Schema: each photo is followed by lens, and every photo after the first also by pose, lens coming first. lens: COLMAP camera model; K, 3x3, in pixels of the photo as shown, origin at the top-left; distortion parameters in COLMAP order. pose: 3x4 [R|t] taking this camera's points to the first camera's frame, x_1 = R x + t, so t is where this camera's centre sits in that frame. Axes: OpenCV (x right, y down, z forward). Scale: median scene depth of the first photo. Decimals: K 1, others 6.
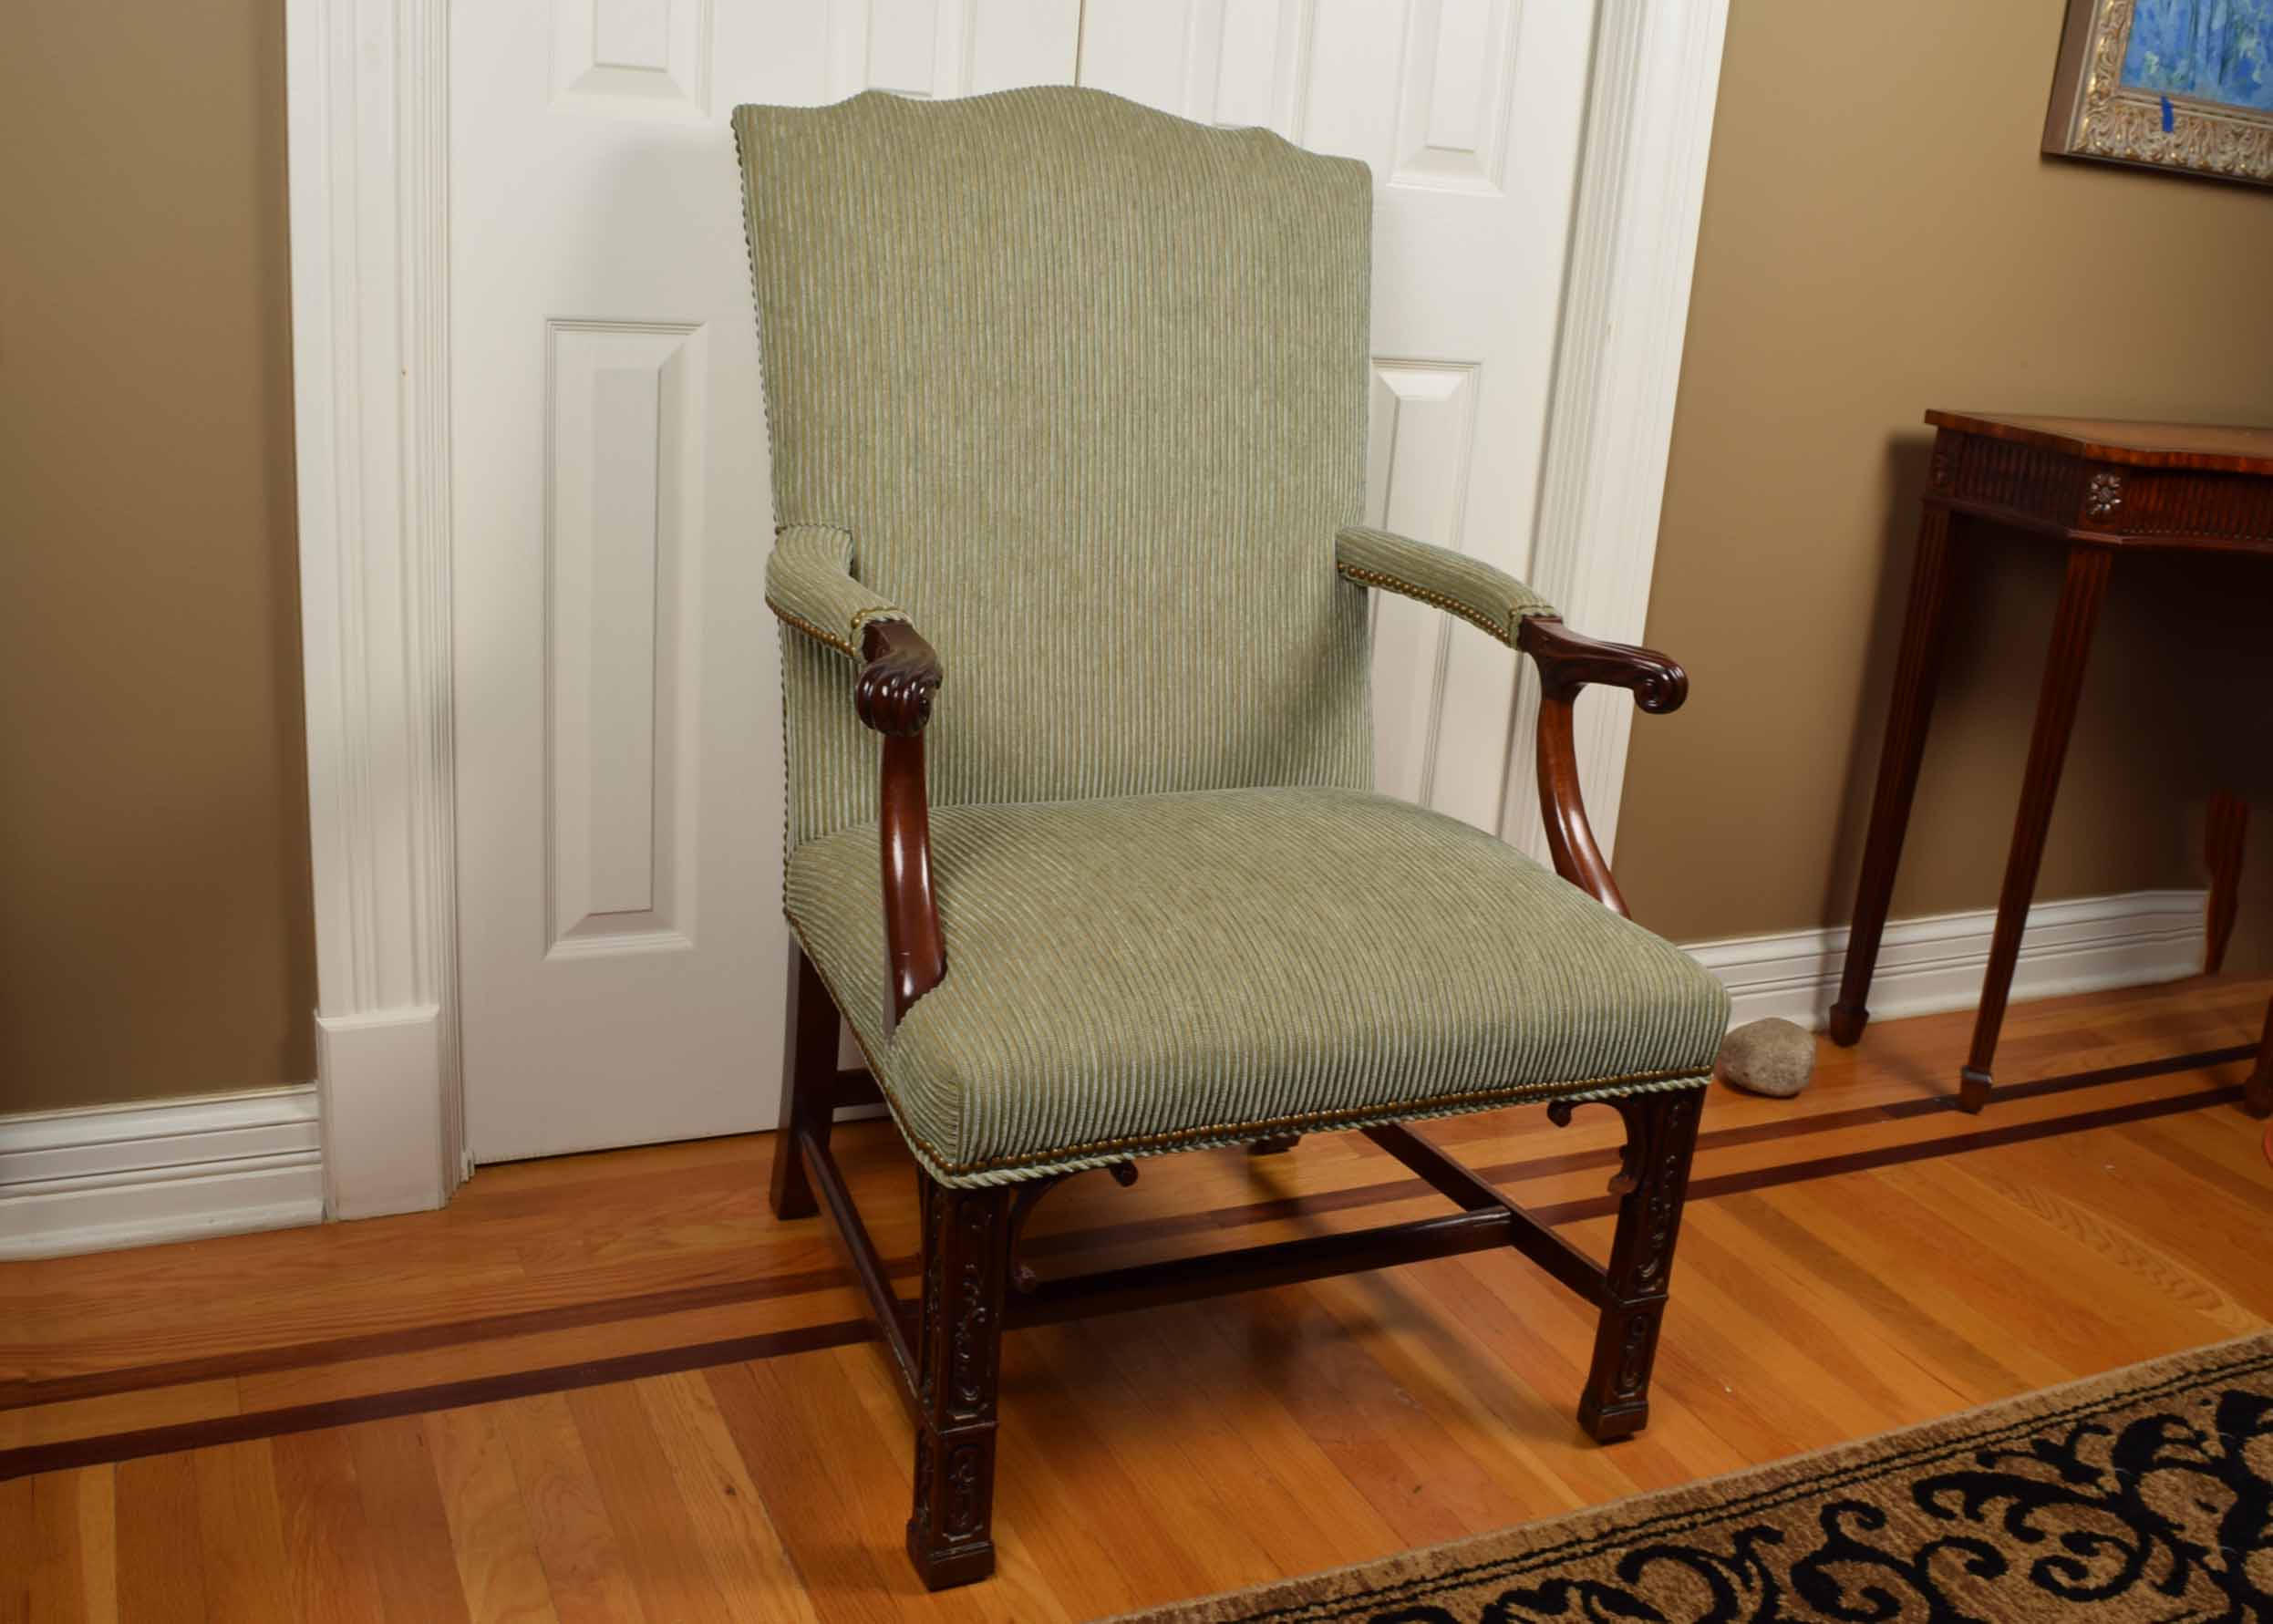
lens RADIAL K [[2089.2, 0, 1269.3], [0, 2089.2, 841.0], [0, 0, 1]] dist [-0.095072, 0.000000]
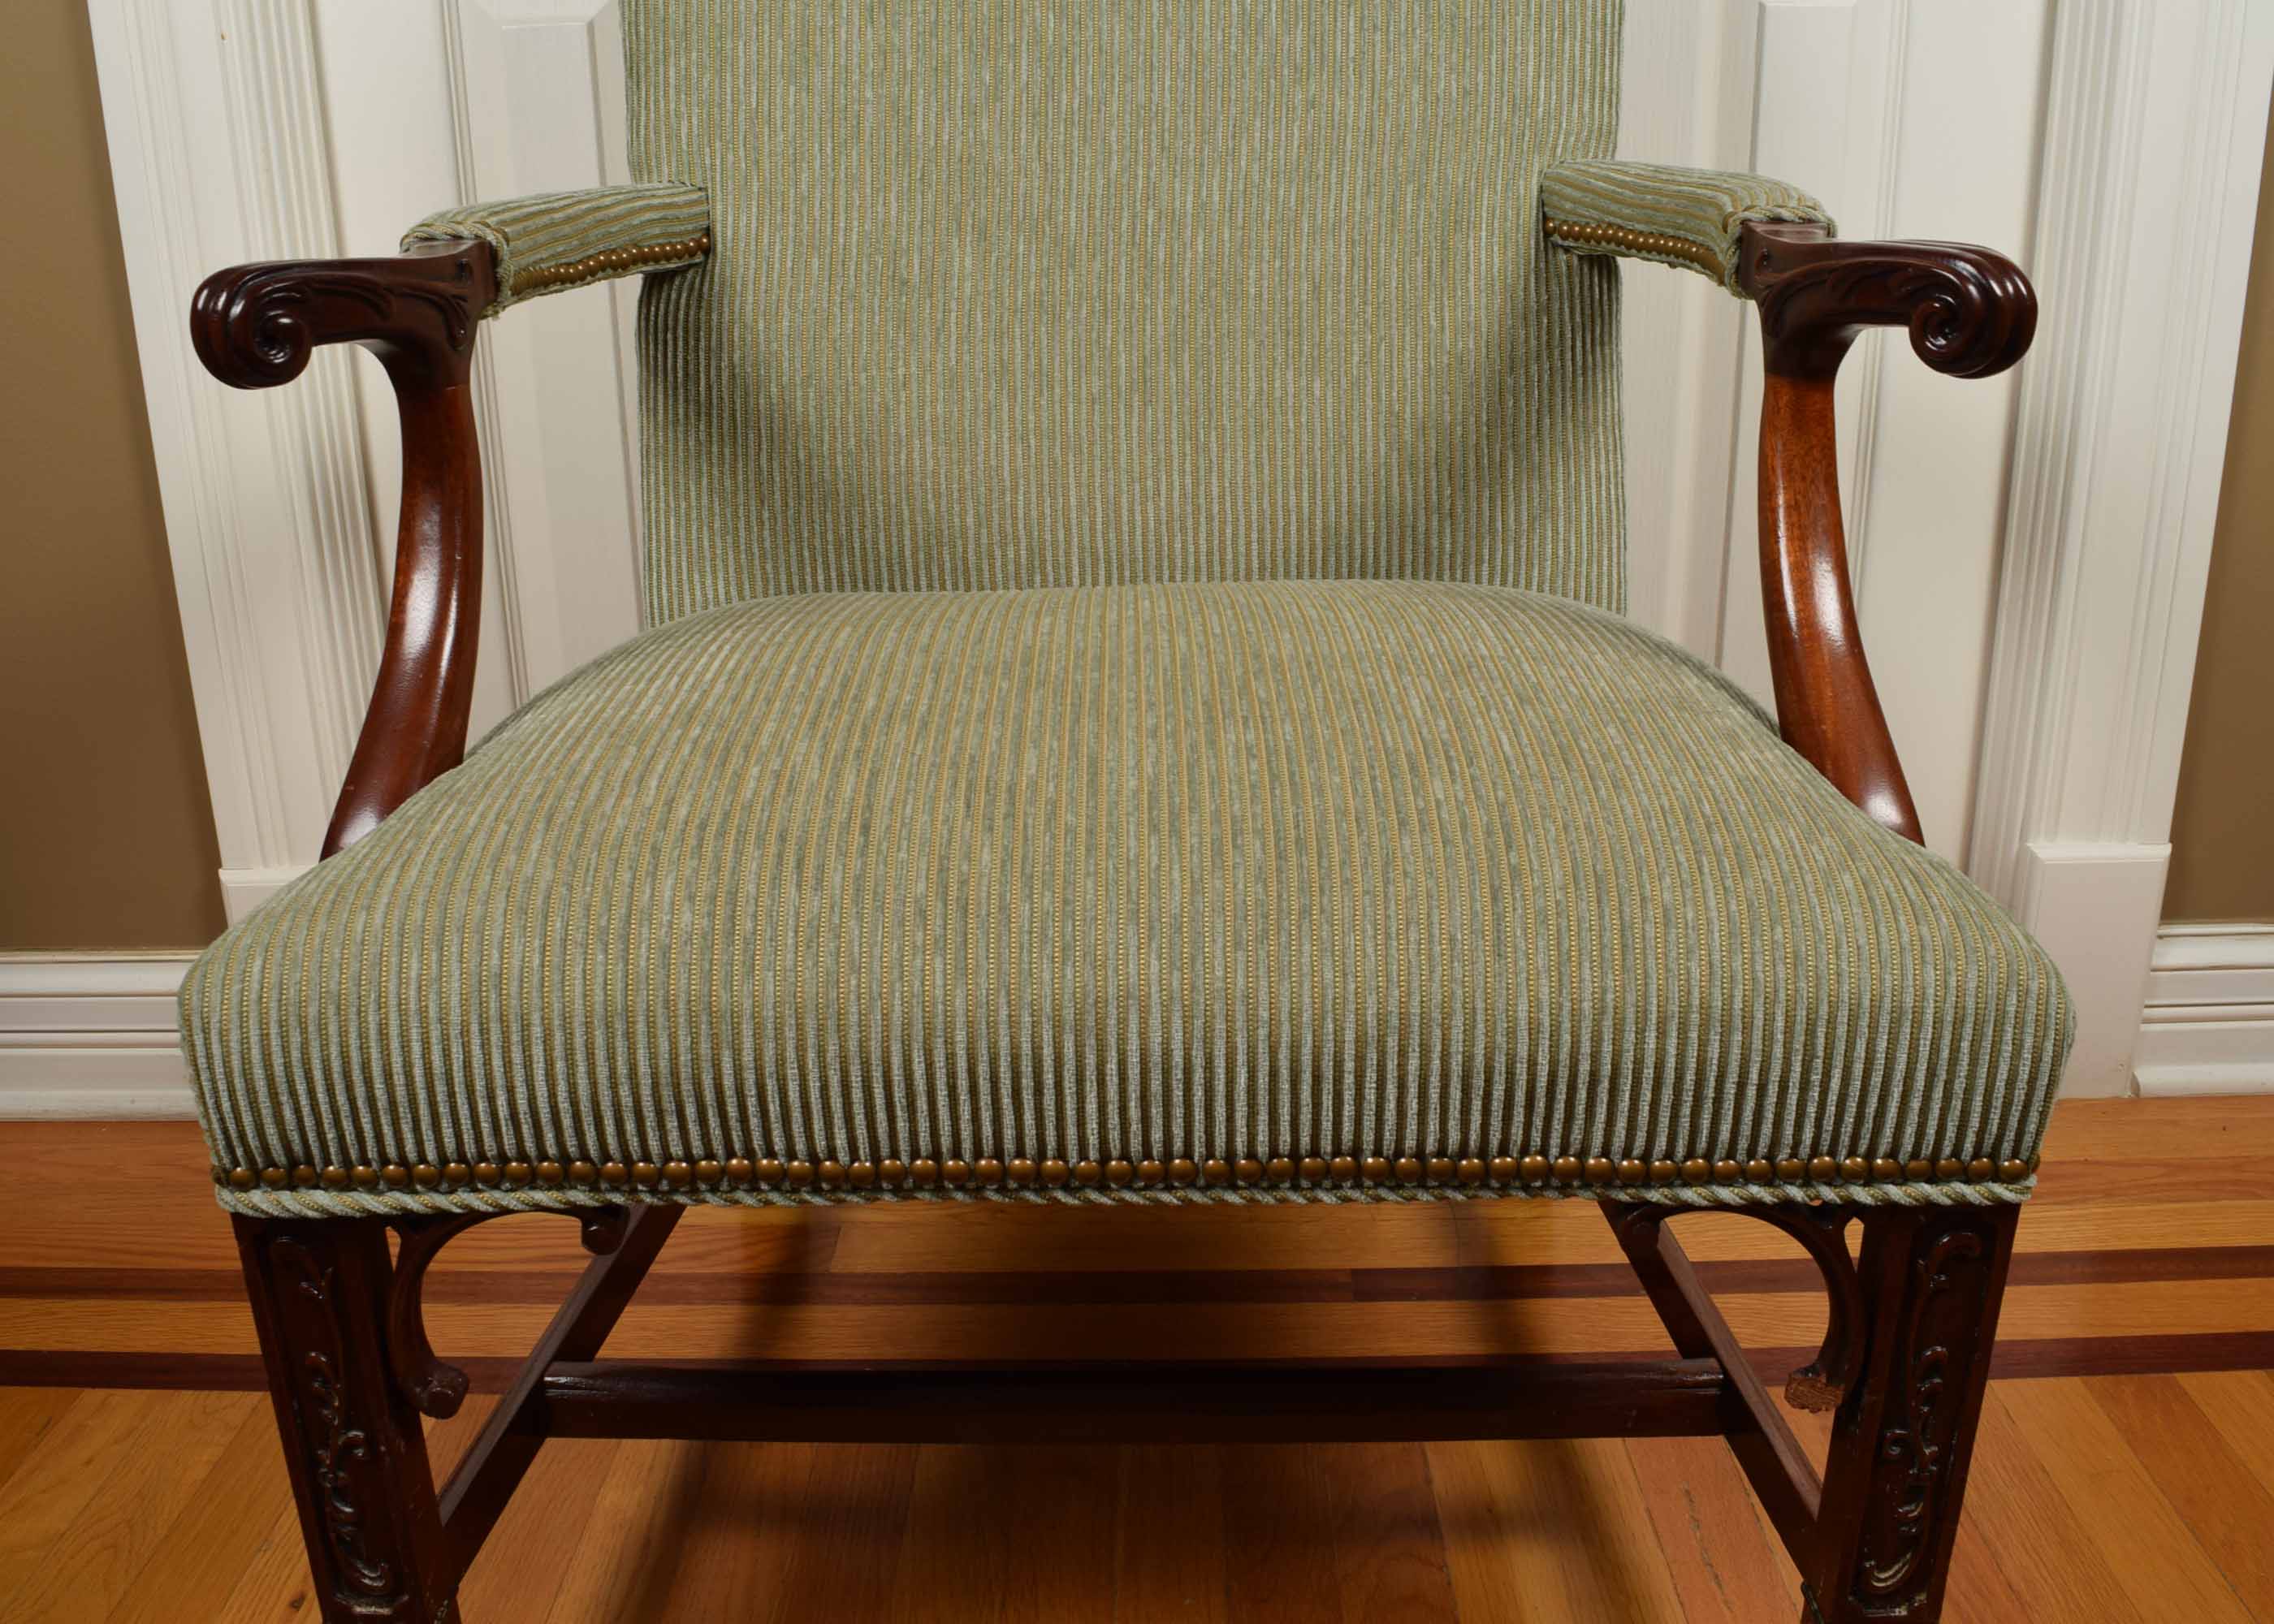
lens RADIAL K [[1926.1, 0, 1139.6], [0, 1926.1, 788.9], [0, 0, 1]] dist [-0.094742, 0.013350]
pose [[0.878453, 0.043050, -0.475886, 0.219050], [-0.044938, 0.998962, 0.007417, 0.033297], [0.475712, 0.014870, 0.879476, 0.526762]]
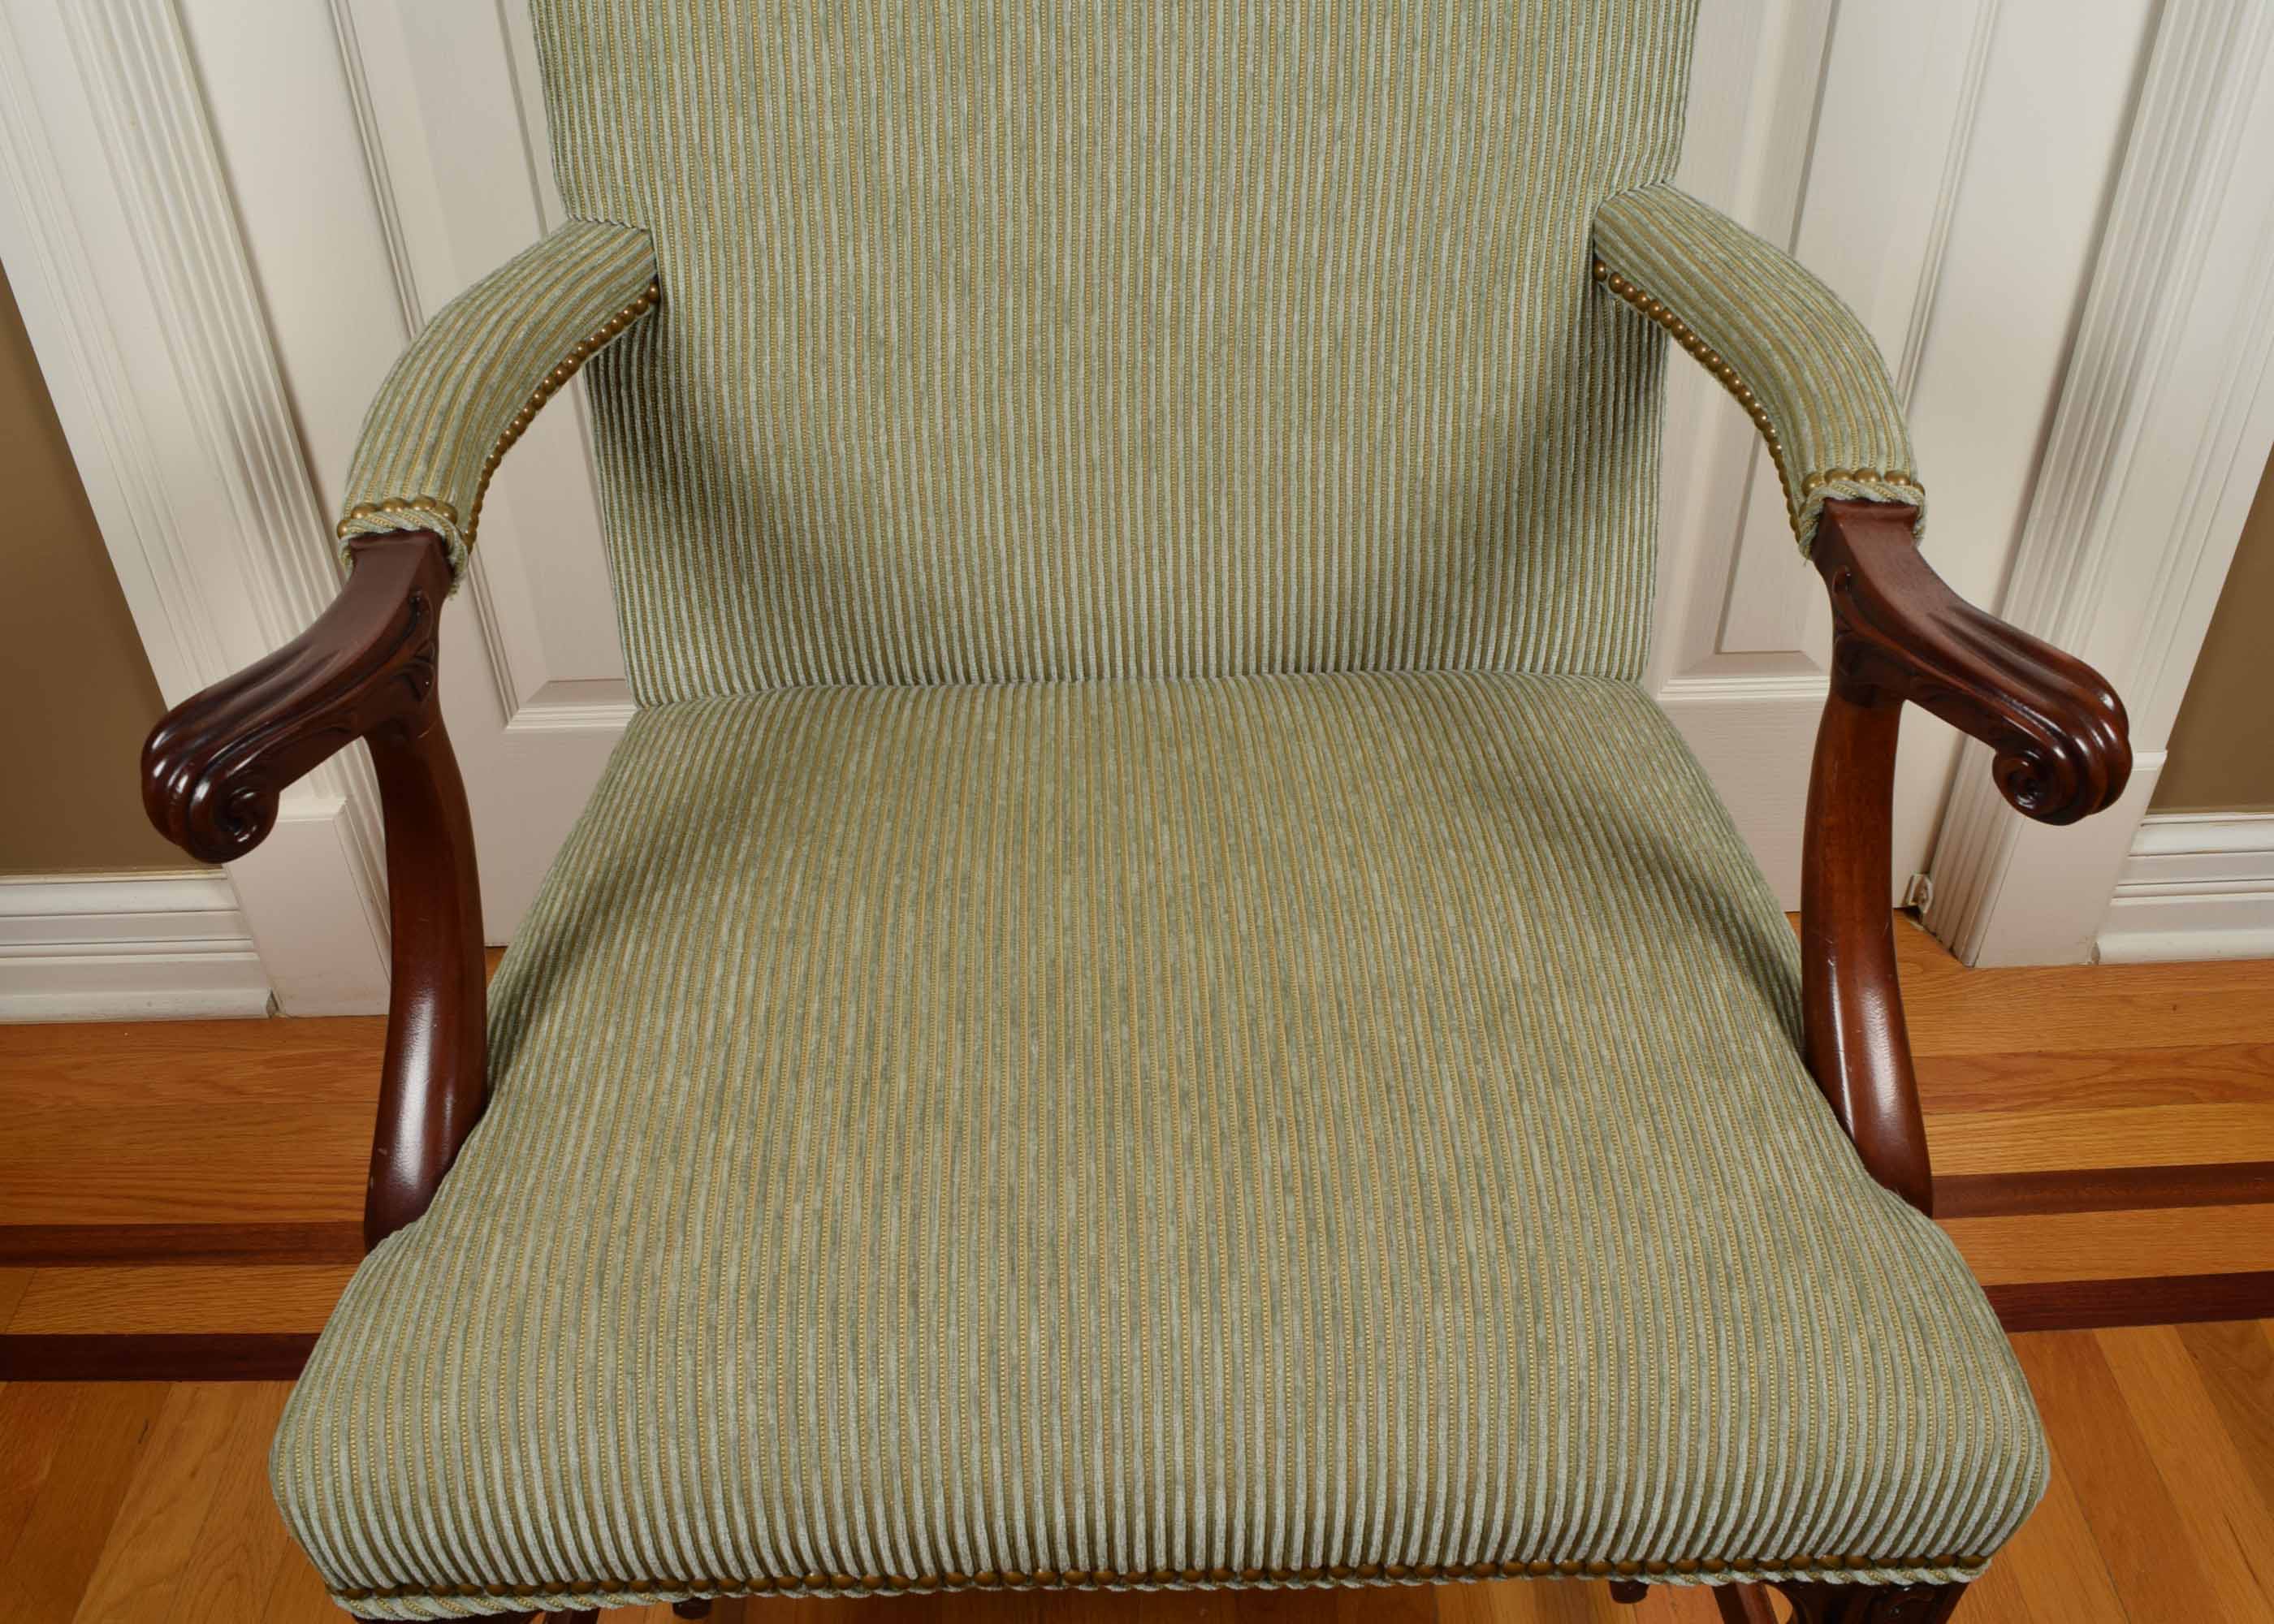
lens RADIAL K [[1926.1, 0, 1135.2], [0, 1926.1, 794.2], [0, 0, 1]] dist [-0.094742, 0.013350]
pose [[0.890116, 0.182019, -0.417808, 0.174068], [-0.034800, 0.941249, 0.335917, -0.183166], [0.454404, -0.284465, 0.844154, 0.557587]]
